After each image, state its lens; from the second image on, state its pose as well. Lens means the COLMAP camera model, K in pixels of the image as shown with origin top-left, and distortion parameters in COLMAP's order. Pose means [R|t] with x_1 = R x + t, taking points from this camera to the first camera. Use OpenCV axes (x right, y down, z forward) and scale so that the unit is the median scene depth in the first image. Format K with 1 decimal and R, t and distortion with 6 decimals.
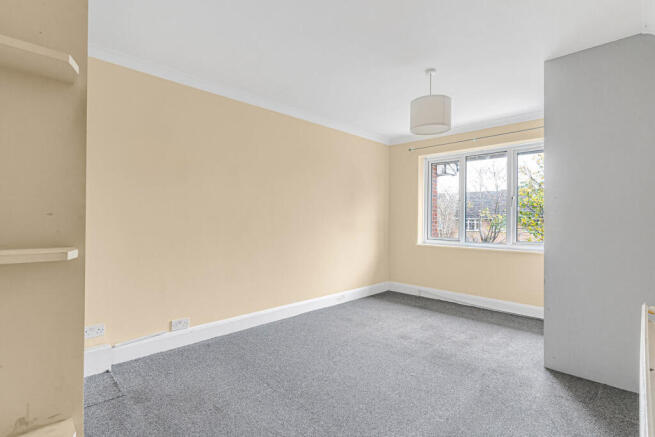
lens RADIAL K [[323.8, 0, 329.9], [0, 323.8, 218.7], [0, 0, 1]] dist [0.002754, -0.000161]
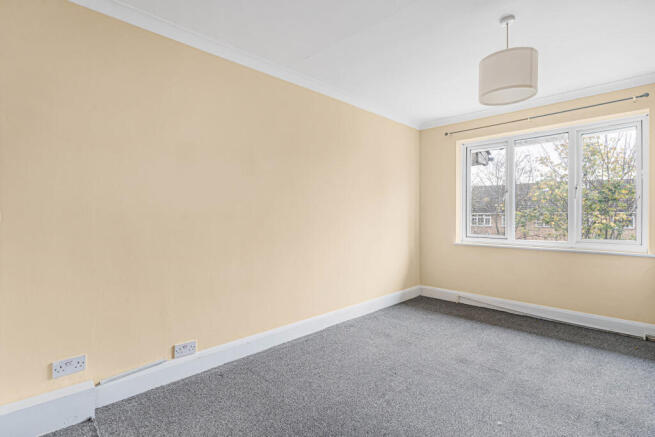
lens RADIAL K [[323.8, 0, 328.1], [0, 323.8, 217.8], [0, 0, 1]] dist [0.002754, -0.000161]
pose [[0.999893, -0.007145, -0.012735, -0.090878], [0.007254, 0.999937, 0.008545, 0.002937], [0.012673, -0.008636, 0.999882, 0.194540]]
